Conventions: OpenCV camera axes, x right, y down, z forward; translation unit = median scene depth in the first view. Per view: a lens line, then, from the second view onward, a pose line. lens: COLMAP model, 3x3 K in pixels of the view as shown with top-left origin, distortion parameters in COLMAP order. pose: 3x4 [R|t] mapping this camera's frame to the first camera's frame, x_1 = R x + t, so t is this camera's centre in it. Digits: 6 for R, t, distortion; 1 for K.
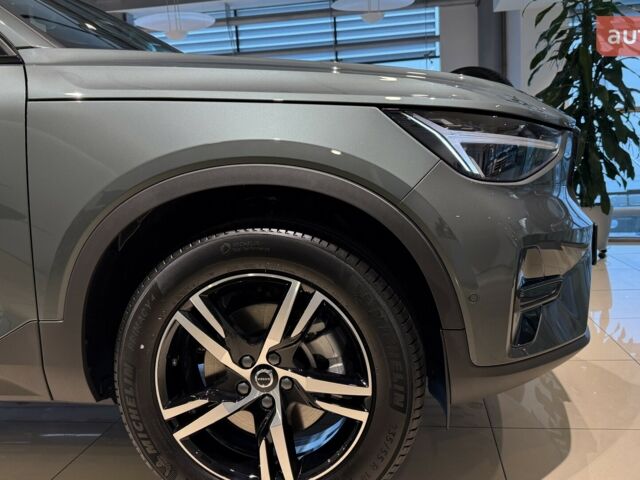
lens RADIAL K [[604.1, 0, 320.0], [0, 604.1, 240.0], [0, 0, 1]] dist [0.084245, -0.010317]
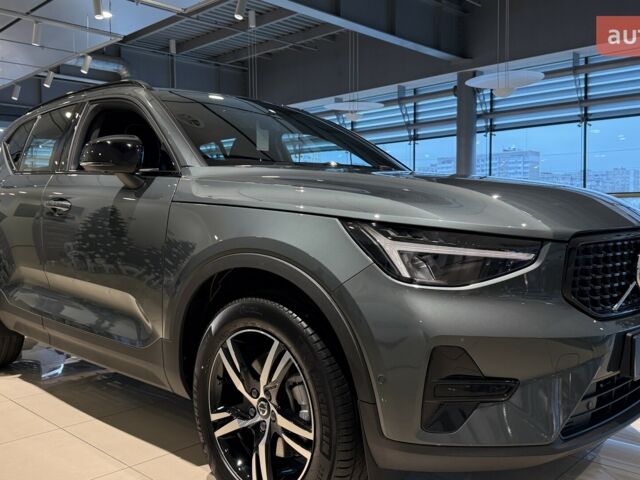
lens RADIAL K [[604.1, 0, 320.0], [0, 604.1, 240.0], [0, 0, 1]] dist [0.084245, -0.010317]
pose [[0.819155, 0.078053, -0.568236, 0.767251], [-0.113849, 0.993112, -0.027709, -0.125953], [0.562159, 0.087391, 0.822399, -0.087708]]
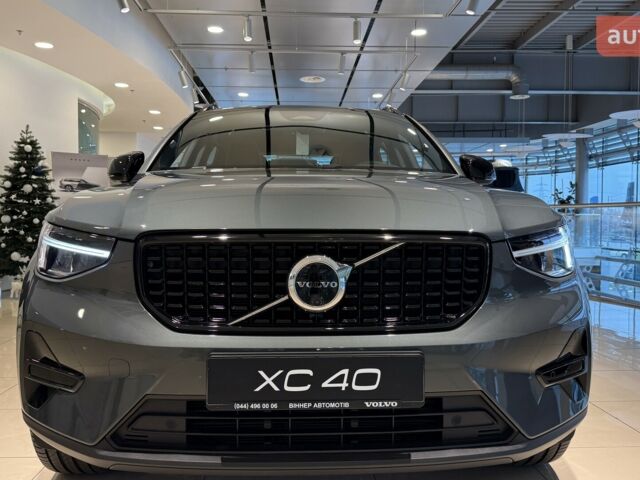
lens RADIAL K [[604.1, 0, 320.0], [0, 604.1, 240.0], [0, 0, 1]] dist [0.084245, -0.010317]
pose [[0.335489, 0.098440, -0.936887, 6.643053], [-0.145933, 0.987951, 0.051548, -0.344746], [0.930672, 0.119429, 0.345812, -1.432299]]
